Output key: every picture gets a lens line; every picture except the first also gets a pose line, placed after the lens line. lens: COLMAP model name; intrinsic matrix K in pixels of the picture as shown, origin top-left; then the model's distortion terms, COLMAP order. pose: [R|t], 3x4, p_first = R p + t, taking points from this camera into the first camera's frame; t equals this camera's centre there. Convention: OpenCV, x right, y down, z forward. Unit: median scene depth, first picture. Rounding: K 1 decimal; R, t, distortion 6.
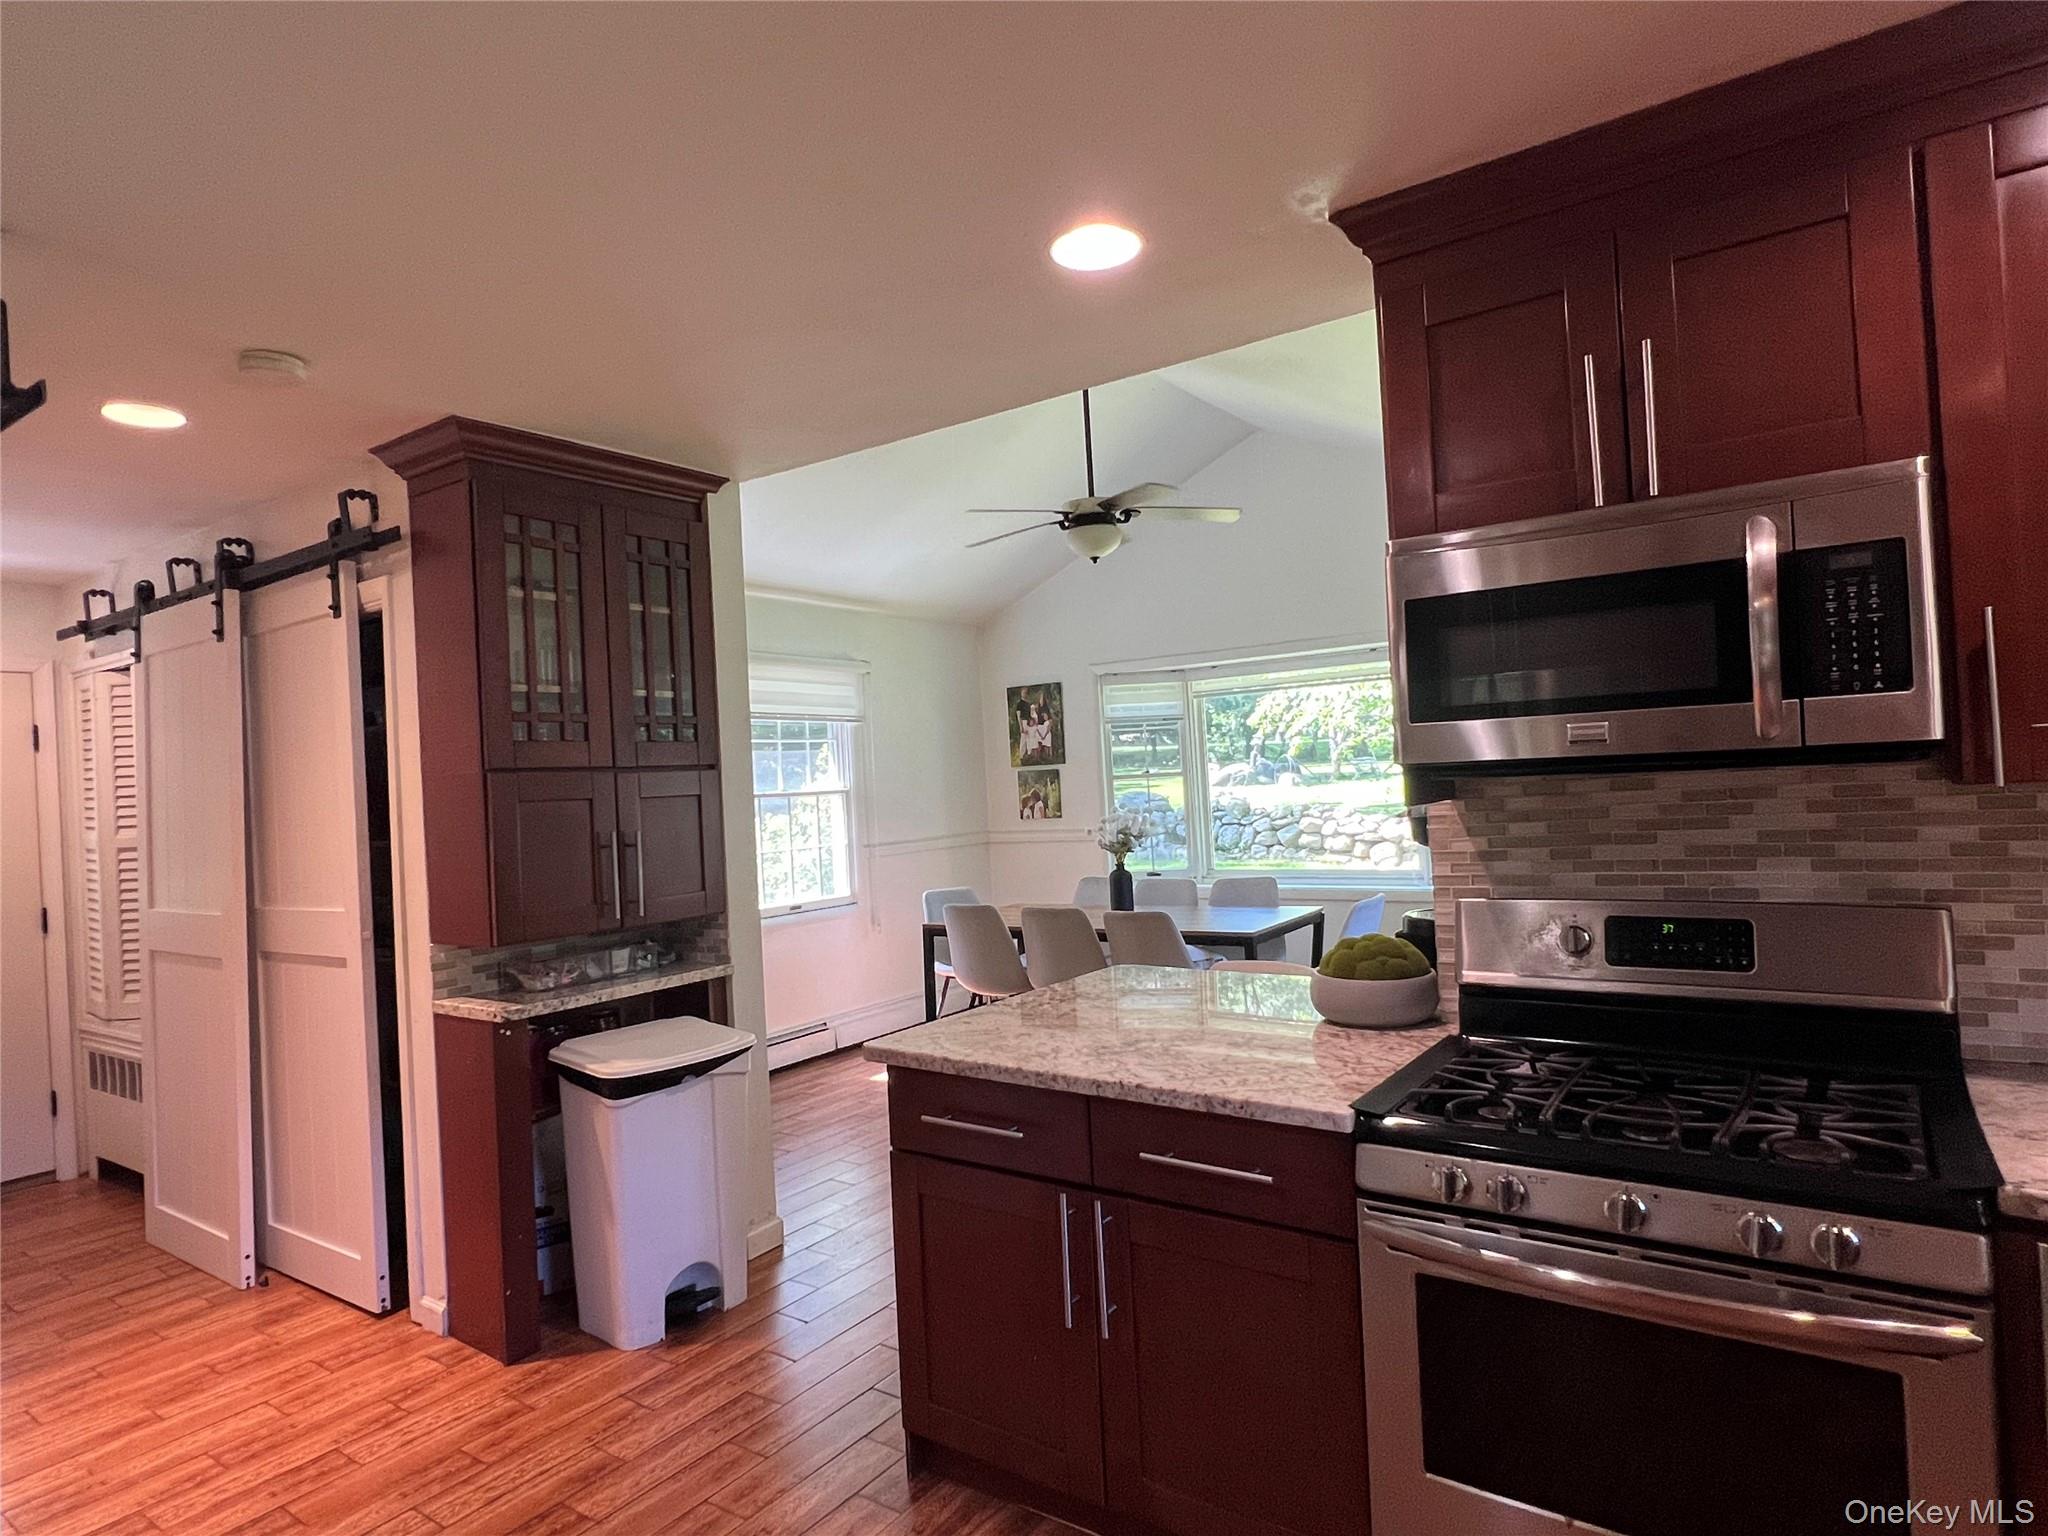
lens RADIAL K [[1161.3, 0, 1009.5], [0, 1161.3, 771.3], [0, 0, 1]] dist [-0.003510, -0.000153]
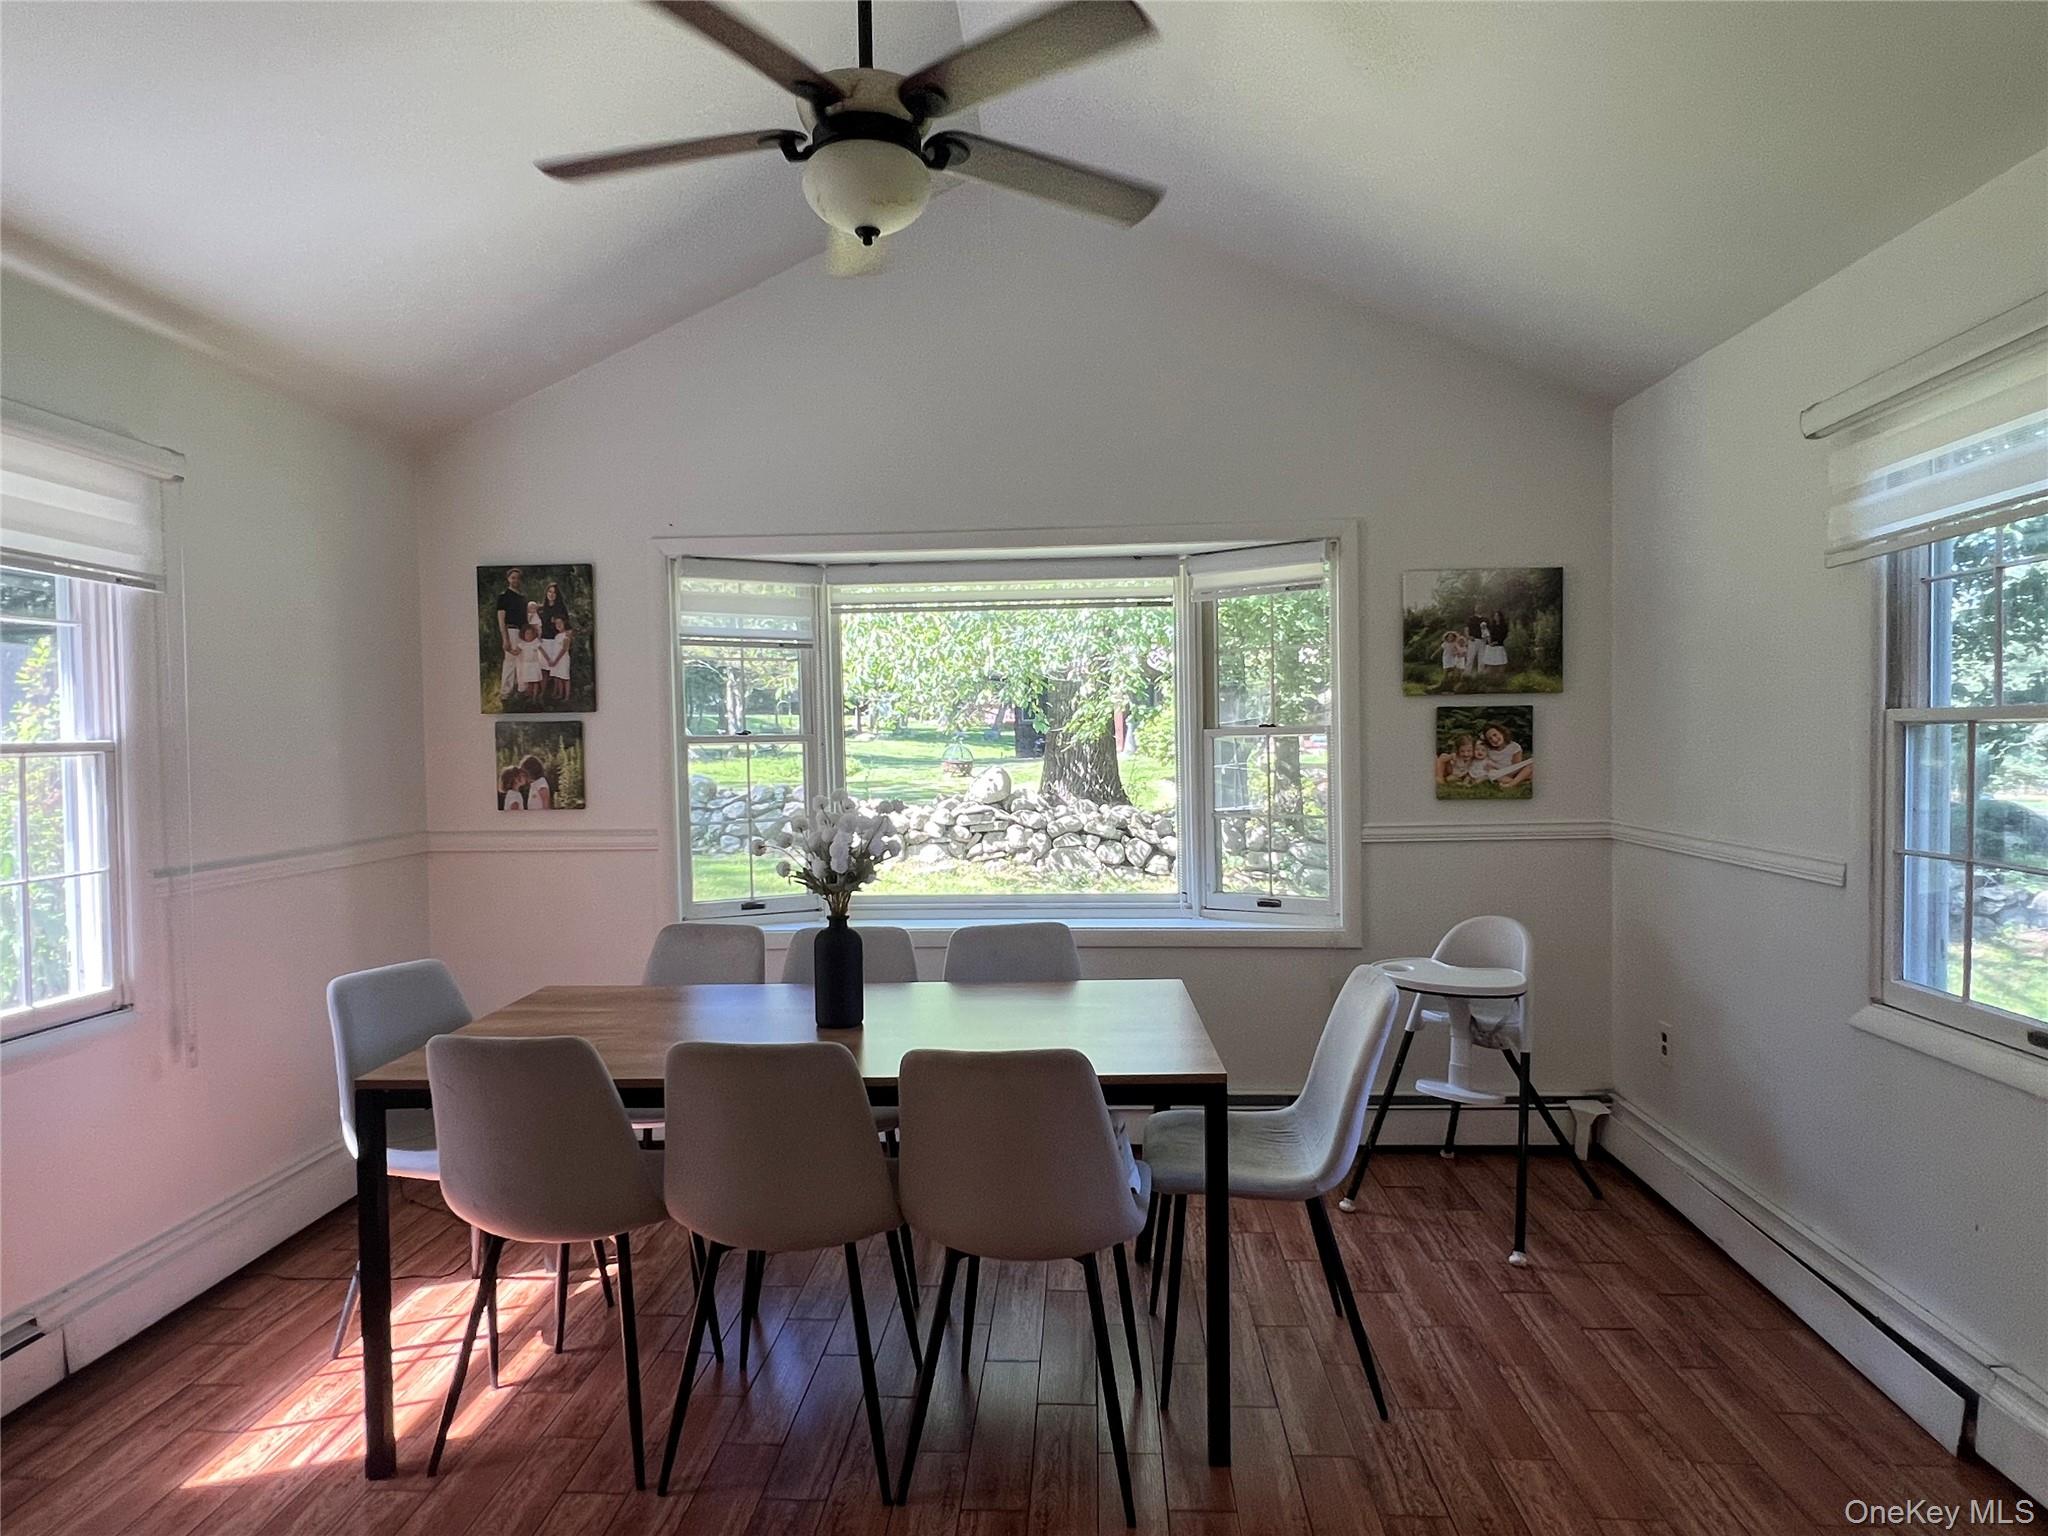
lens RADIAL K [[1161.3, 0, 1009.5], [0, 1161.3, 771.3], [0, 0, 1]] dist [-0.003510, -0.000153]
pose [[0.850682, 0.024663, 0.525101, -0.084700], [-0.035021, 0.999339, 0.009799, 0.010816], [-0.524512, -0.026725, 0.850983, 0.477809]]
